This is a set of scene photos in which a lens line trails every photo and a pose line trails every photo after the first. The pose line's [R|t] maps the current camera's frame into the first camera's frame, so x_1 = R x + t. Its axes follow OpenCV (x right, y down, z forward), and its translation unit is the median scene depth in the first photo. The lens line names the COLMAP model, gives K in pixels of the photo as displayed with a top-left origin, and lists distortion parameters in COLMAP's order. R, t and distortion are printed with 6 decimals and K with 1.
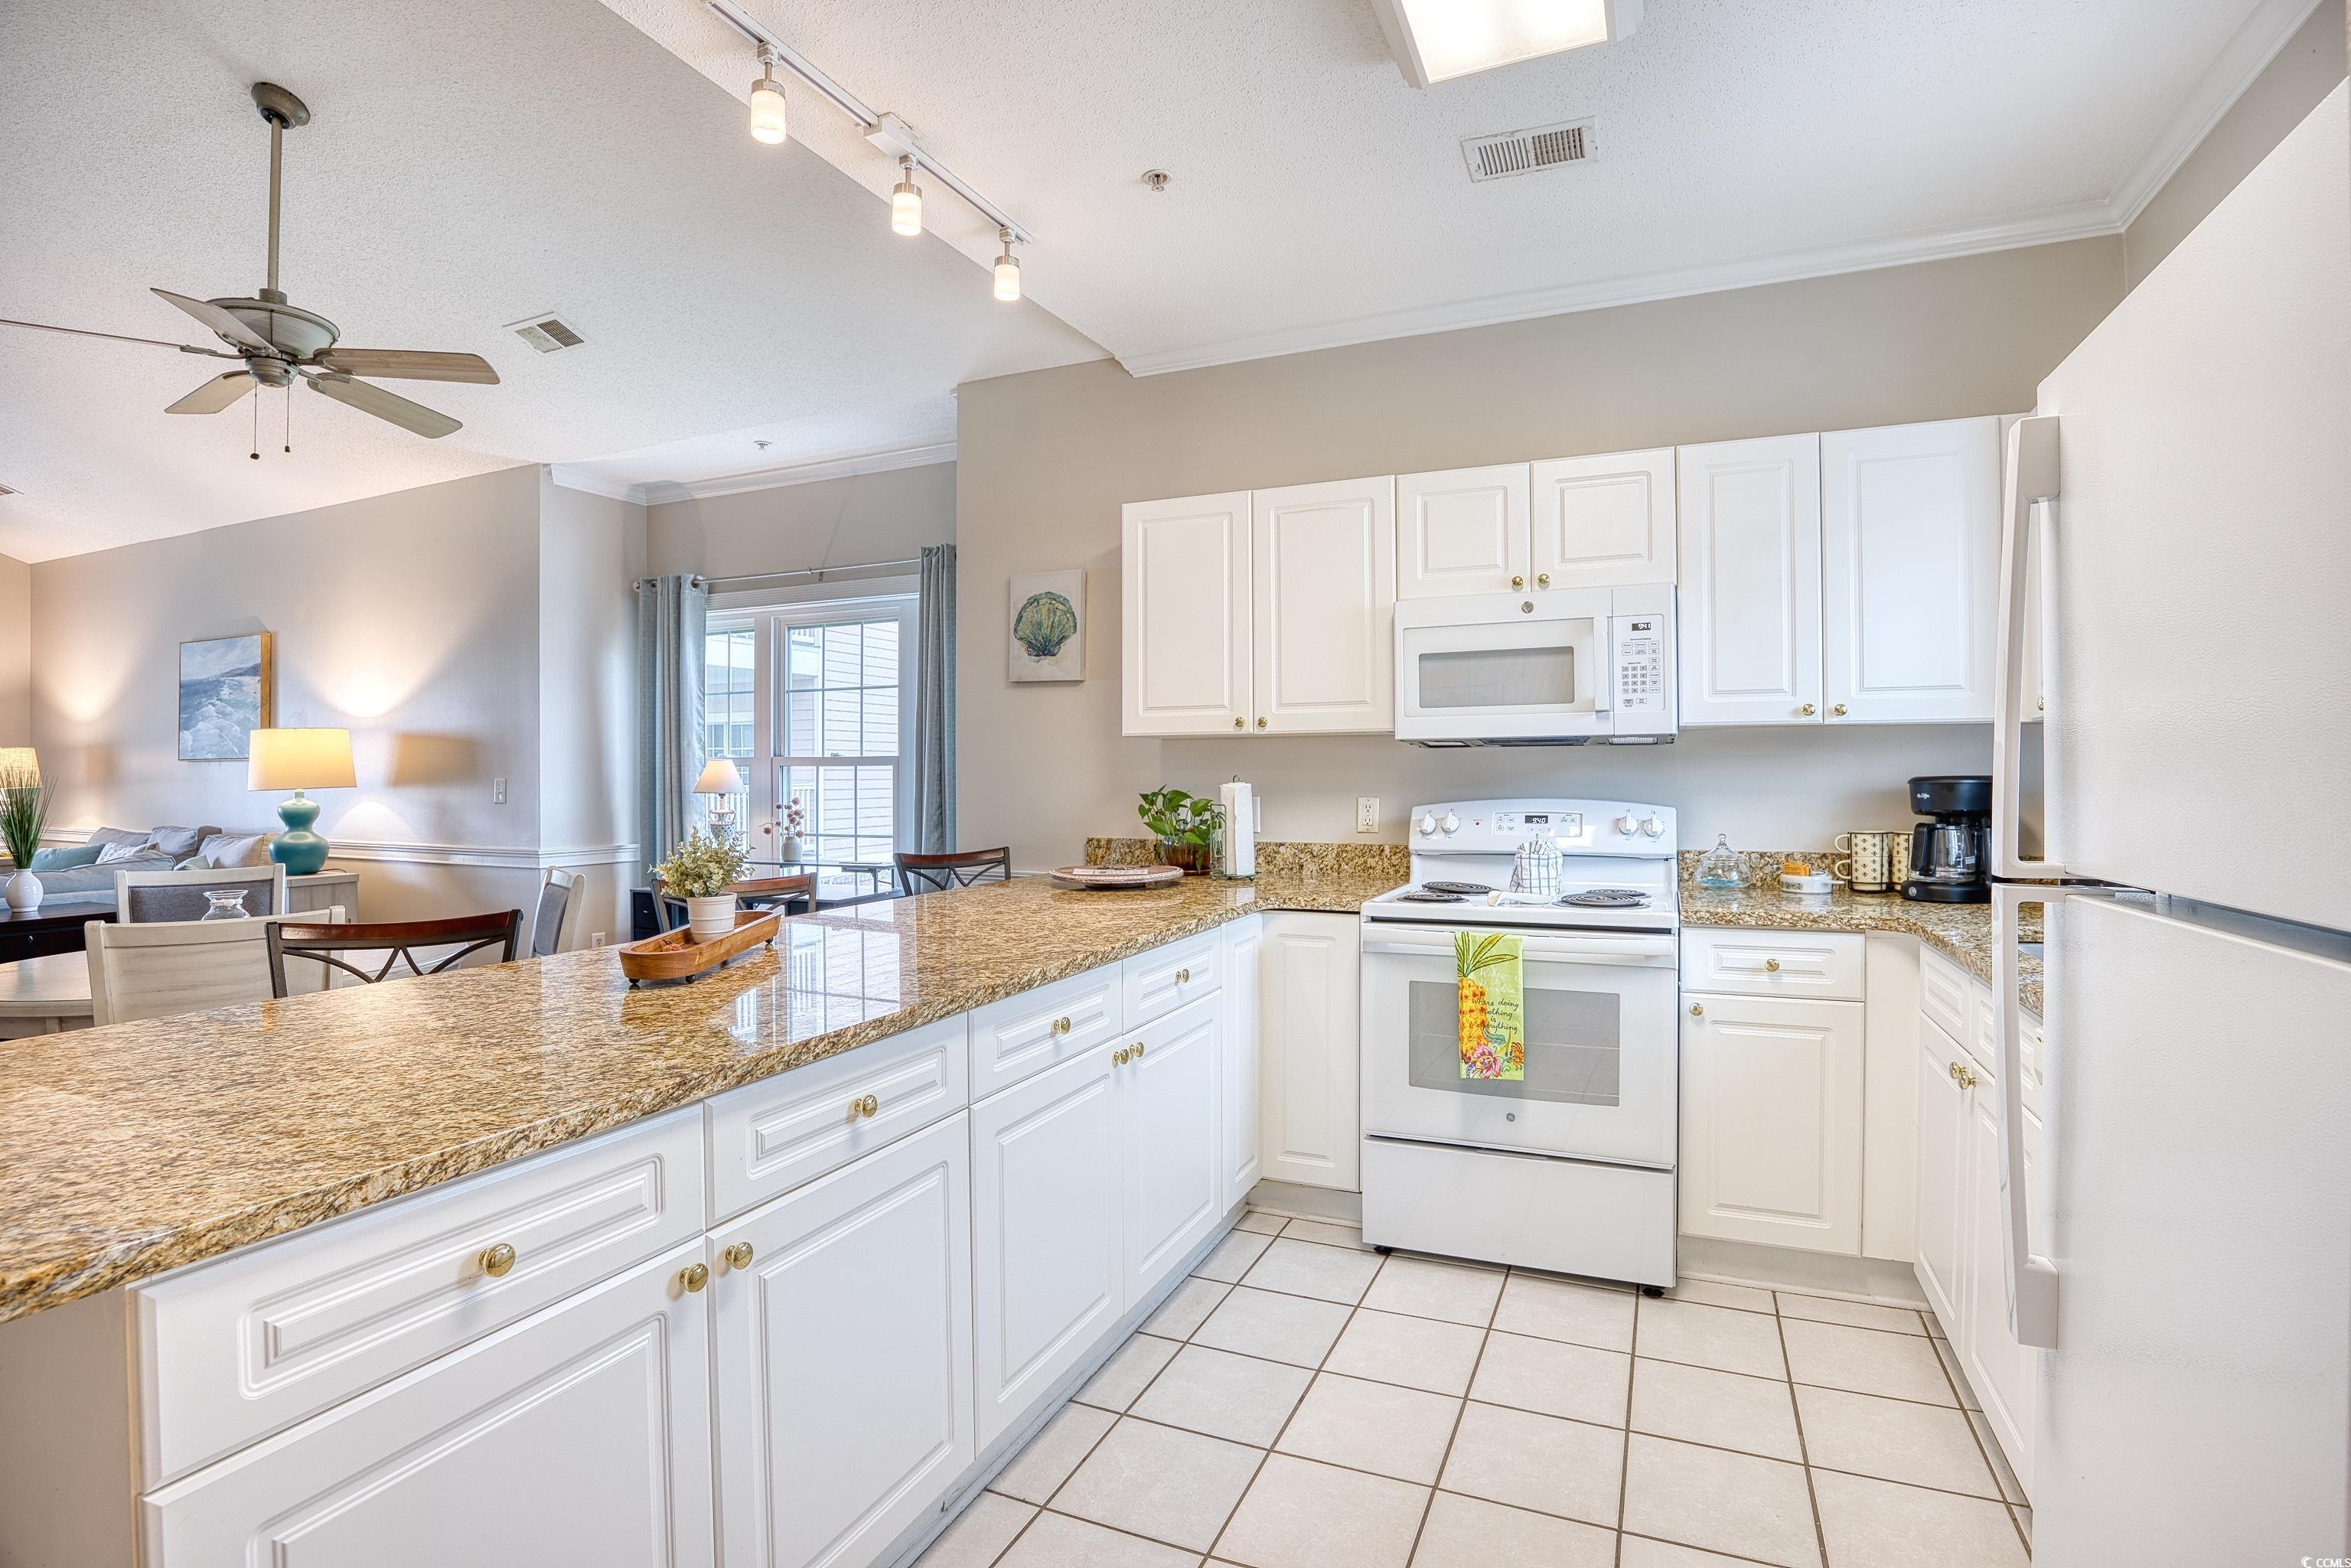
lens RADIAL K [[1126.0, 0, 1178.3], [0, 1126.0, 771.8], [0, 0, 1]] dist [-0.060103, 0.016741]
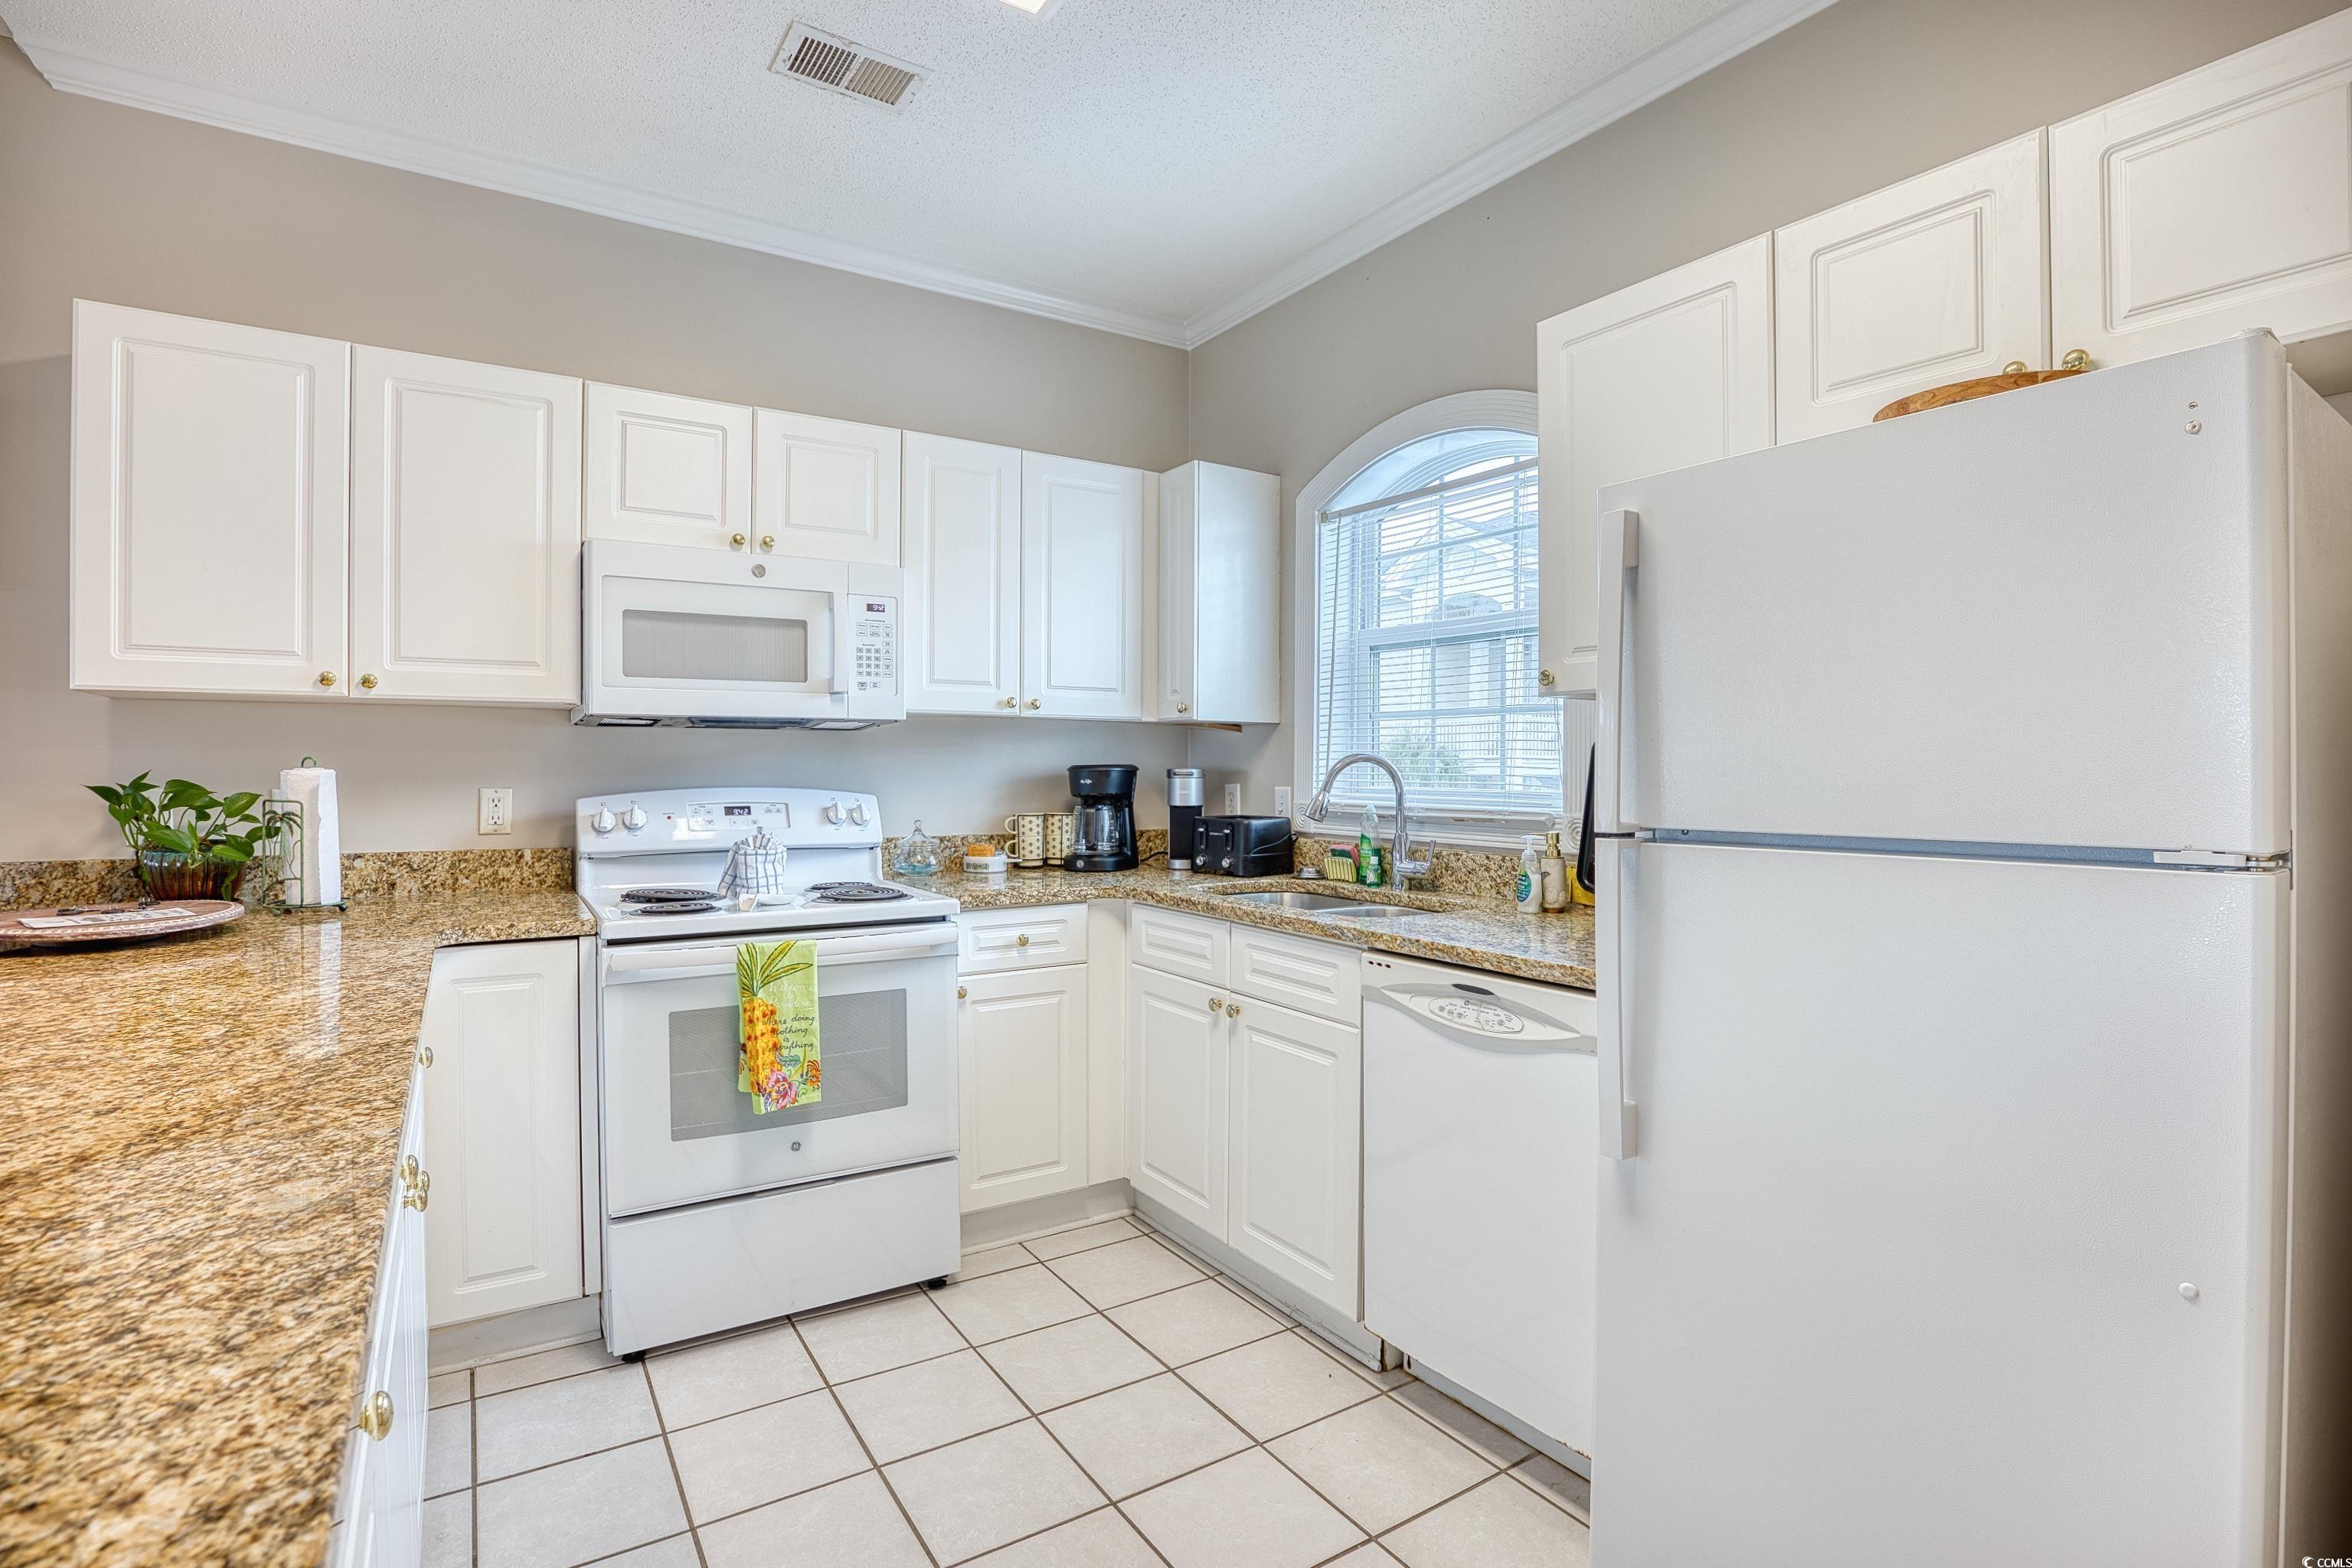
lens RADIAL K [[1126.6, 0, 1207.7], [0, 1126.6, 771.9], [0, 0, 1]] dist [-0.060103, 0.016741]
pose [[0.540489, 0.001561, 0.841350, -0.226401], [-0.008677, 0.999955, 0.003719, 0.005372], [-0.841306, -0.009311, 0.540479, 0.211983]]
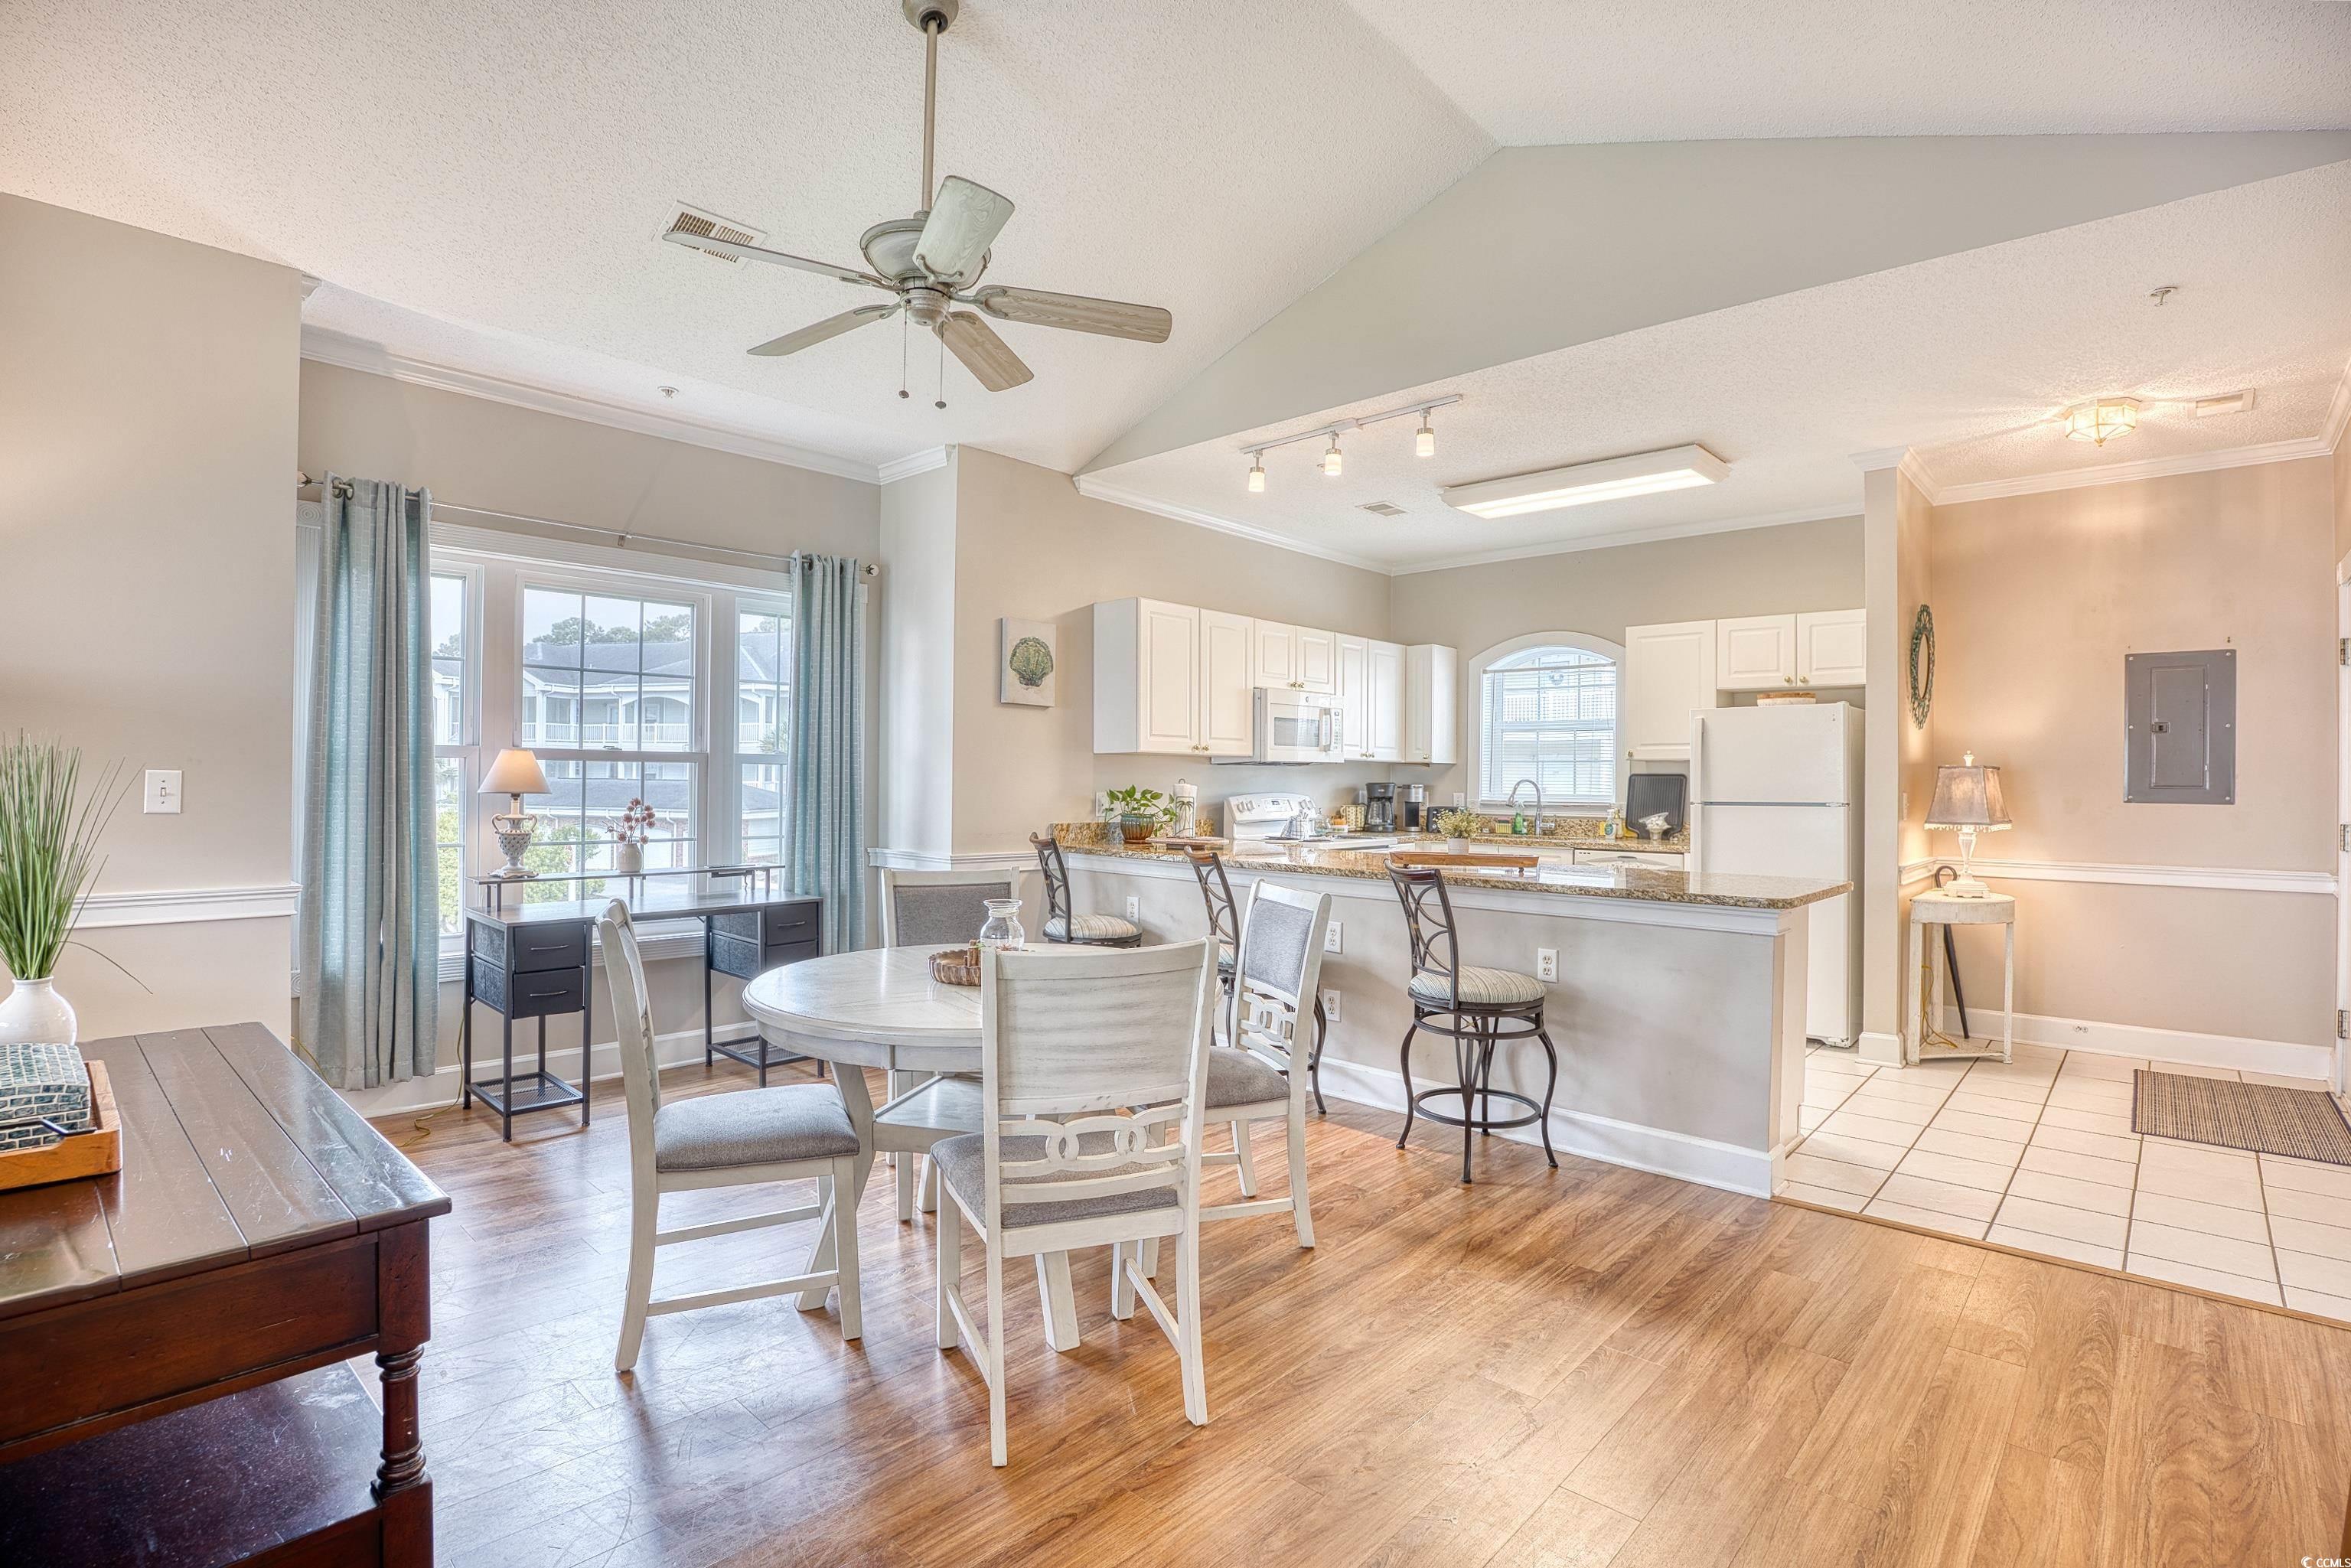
lens RADIAL K [[1126.0, 0, 1179.6], [0, 1126.0, 774.8], [0, 0, 1]] dist [-0.060103, 0.016741]
pose [[0.317313, 0.010766, 0.948260, -1.645103], [-0.013082, 0.999890, -0.006974, 0.009160], [-0.948231, -0.010193, 0.317419, 0.534758]]
